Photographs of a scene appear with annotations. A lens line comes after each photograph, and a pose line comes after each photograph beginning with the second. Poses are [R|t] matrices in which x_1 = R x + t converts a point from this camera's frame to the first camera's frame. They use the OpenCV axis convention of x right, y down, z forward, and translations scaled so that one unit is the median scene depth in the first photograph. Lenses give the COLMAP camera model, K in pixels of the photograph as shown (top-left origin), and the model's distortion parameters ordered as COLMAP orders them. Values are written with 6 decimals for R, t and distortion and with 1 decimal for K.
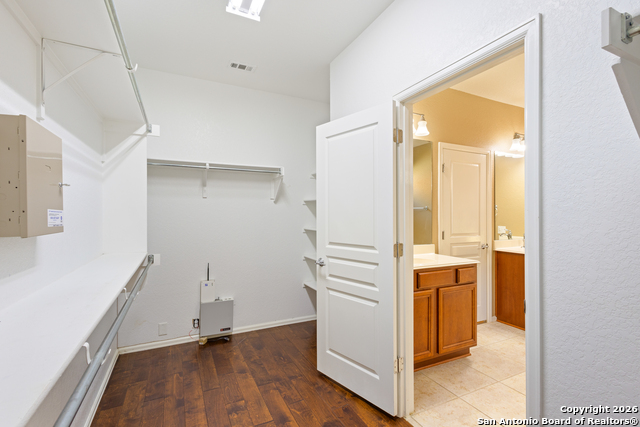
lens RADIAL K [[292.1, 0, 320.9], [0, 292.1, 212.9], [0, 0, 1]] dist [0.007924, -0.000702]
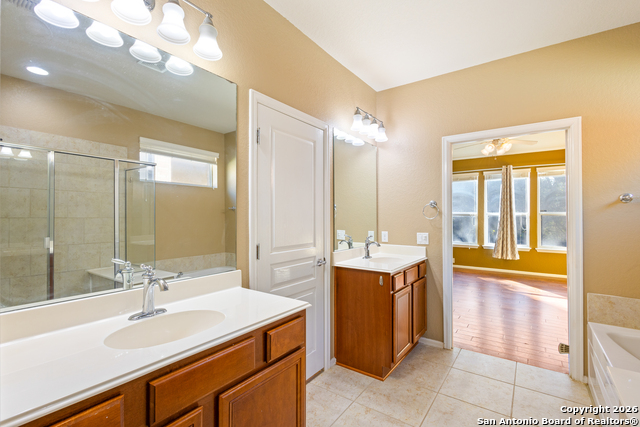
lens RADIAL K [[292.1, 0, 317.0], [0, 292.1, 213.5], [0, 0, 1]] dist [0.007924, -0.000702]
pose [[0.886547, 0.001121, 0.462636, 0.231685], [0.000369, 0.999995, -0.003129, 0.001808], [-0.462638, 0.002945, 0.886543, 0.395088]]
